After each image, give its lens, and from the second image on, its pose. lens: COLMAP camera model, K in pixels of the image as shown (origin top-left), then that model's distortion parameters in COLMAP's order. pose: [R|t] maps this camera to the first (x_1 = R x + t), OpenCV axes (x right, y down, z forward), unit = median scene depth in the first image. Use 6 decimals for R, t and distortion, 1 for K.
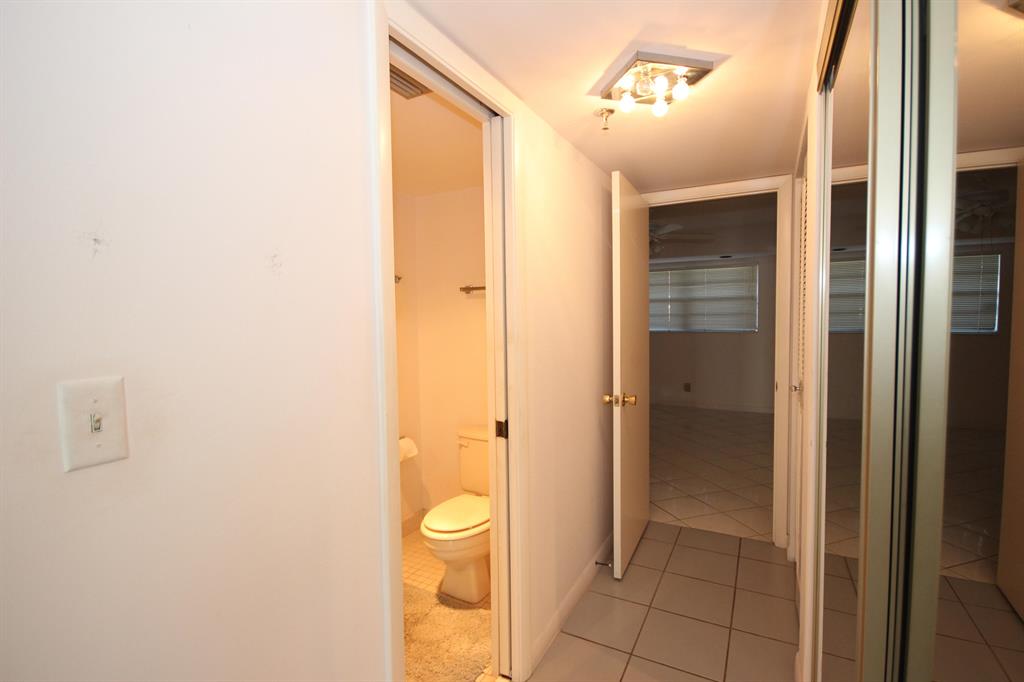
lens RADIAL K [[472.2, 0, 518.4], [0, 472.2, 339.2], [0, 0, 1]] dist [0.002299, -0.000377]
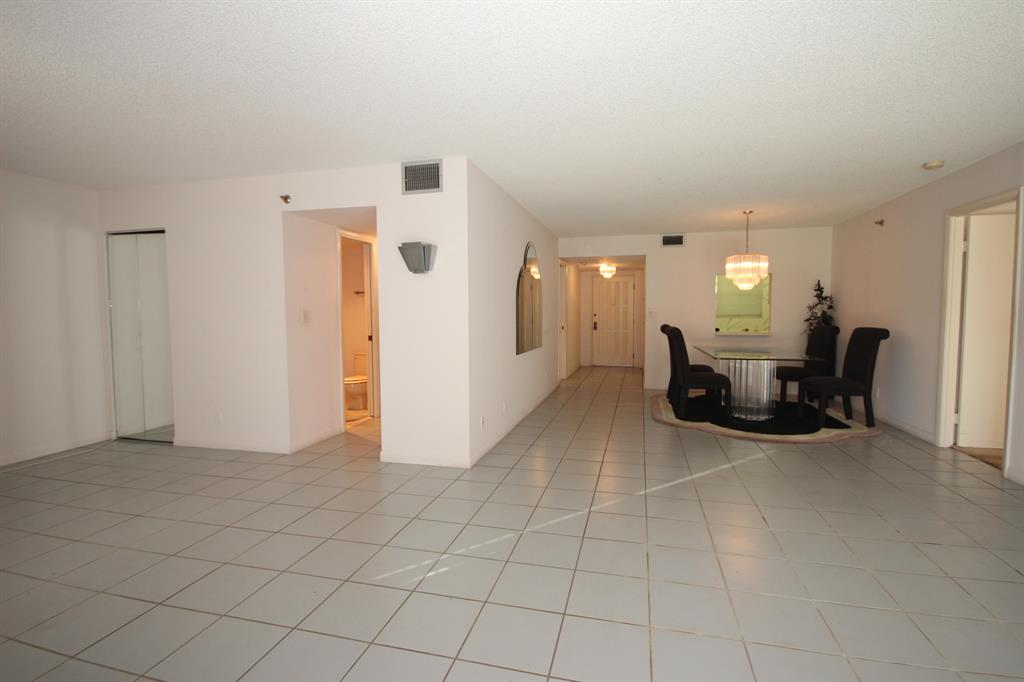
lens RADIAL K [[482.8, 0, 510.4], [0, 482.8, 341.3], [0, 0, 1]] dist [0.000046, 0.000122]
pose [[0.973378, -0.005056, 0.229149, 0.127155], [0.004330, 0.999984, 0.003670, 0.188250], [-0.229164, -0.002580, 0.973384, -2.184609]]
